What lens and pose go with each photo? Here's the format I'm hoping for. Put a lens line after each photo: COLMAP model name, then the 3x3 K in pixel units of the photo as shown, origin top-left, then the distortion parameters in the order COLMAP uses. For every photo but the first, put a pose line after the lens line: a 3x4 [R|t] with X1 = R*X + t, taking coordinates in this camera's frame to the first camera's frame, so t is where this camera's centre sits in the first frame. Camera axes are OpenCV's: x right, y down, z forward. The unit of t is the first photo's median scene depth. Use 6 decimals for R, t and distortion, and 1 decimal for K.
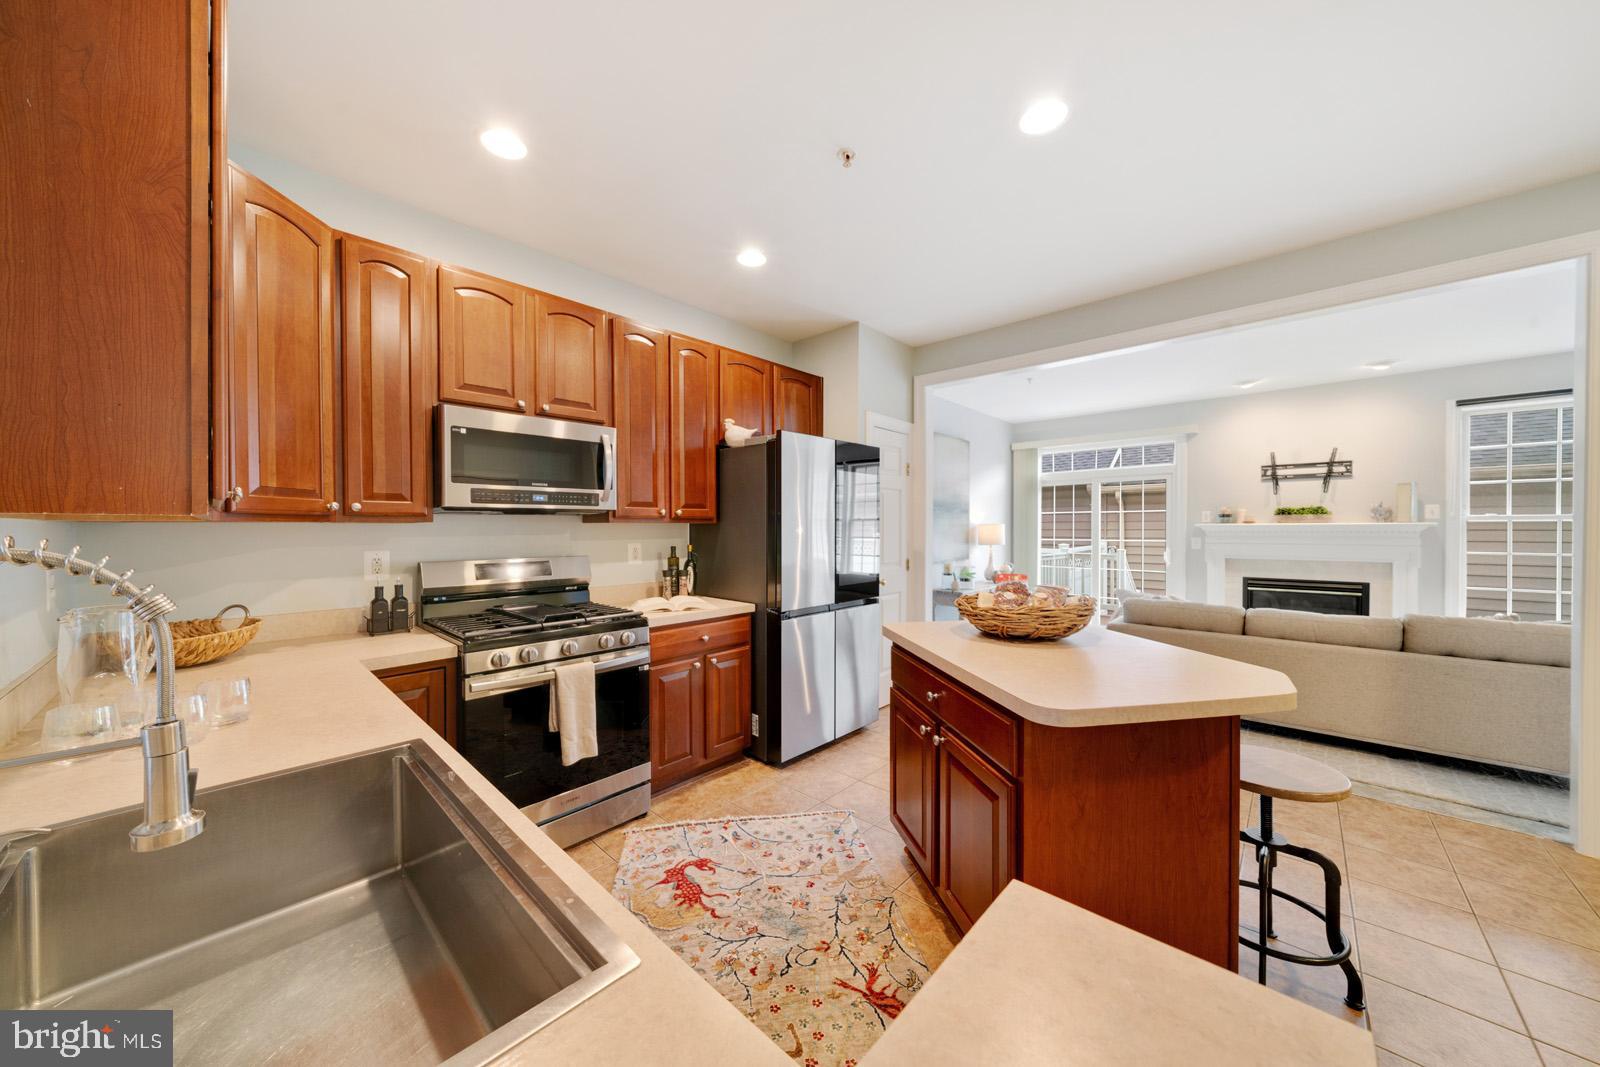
lens RADIAL K [[545.8, 0, 794.9], [0, 545.8, 532.3], [0, 0, 1]] dist [-0.008266, 0.000640]
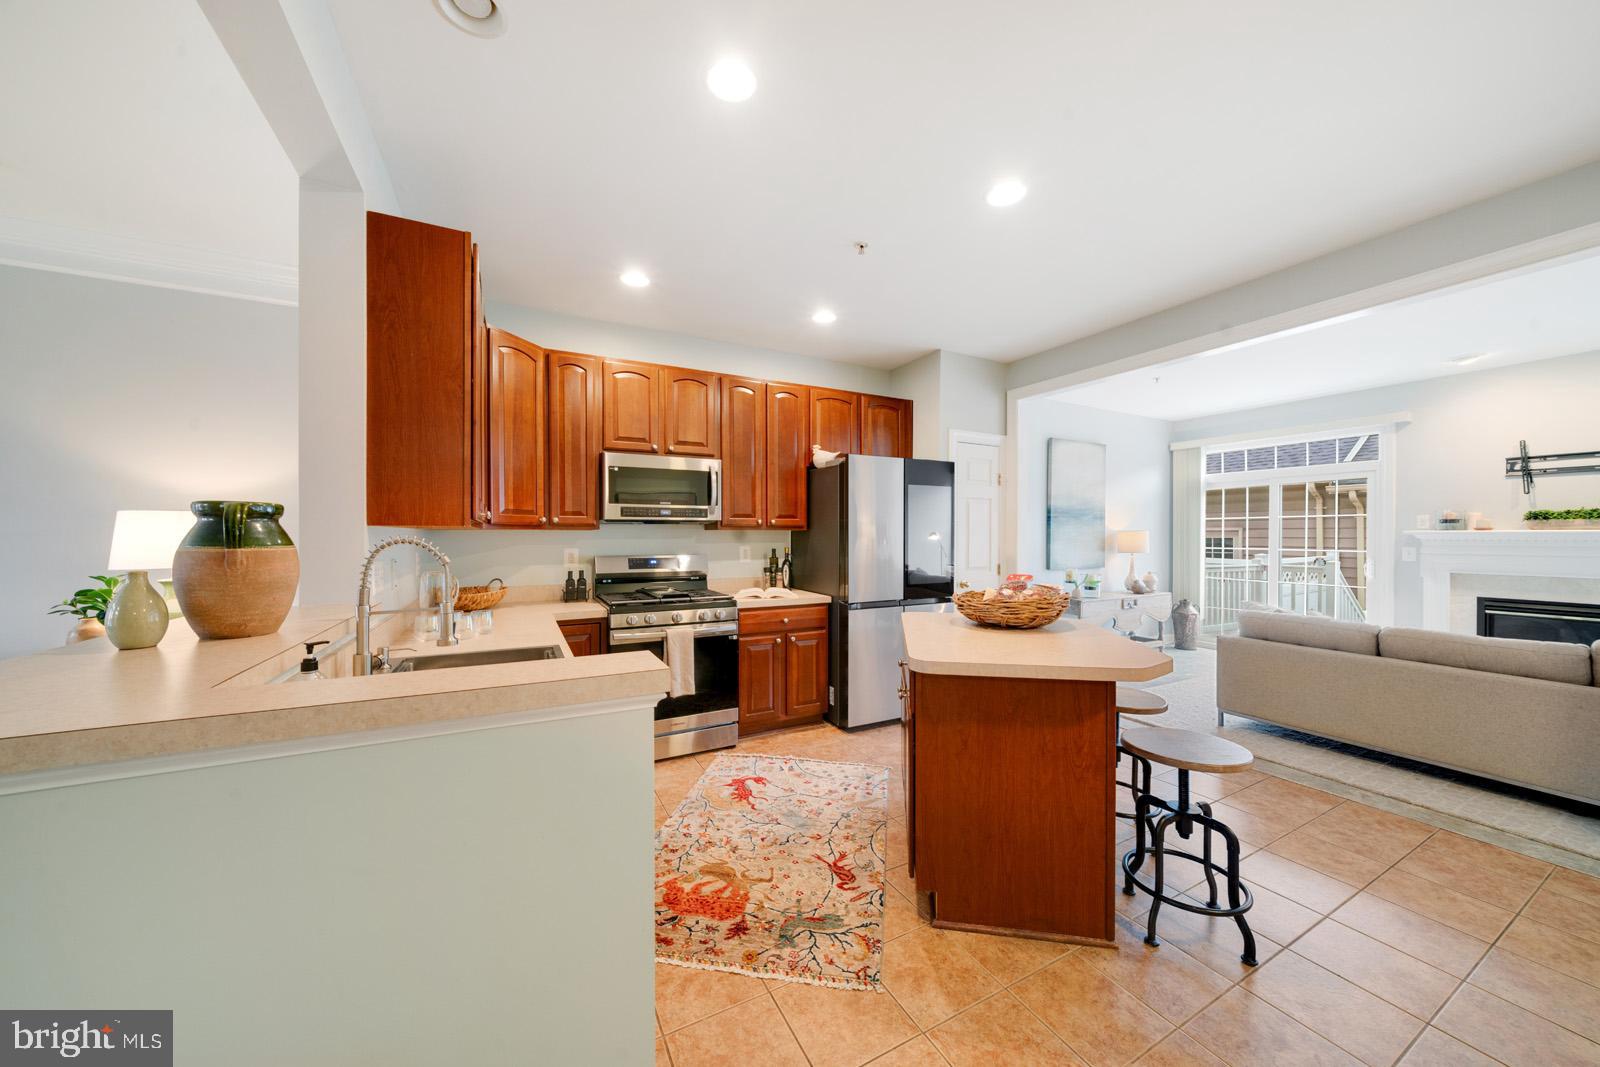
lens RADIAL K [[545.8, 0, 791.1], [0, 545.8, 538.7], [0, 0, 1]] dist [-0.008266, 0.000640]
pose [[0.941483, 0.004601, -0.337030, 0.279396], [-0.005187, 0.999986, -0.000837, 0.004104], [0.337022, 0.002537, 0.941493, -0.200800]]
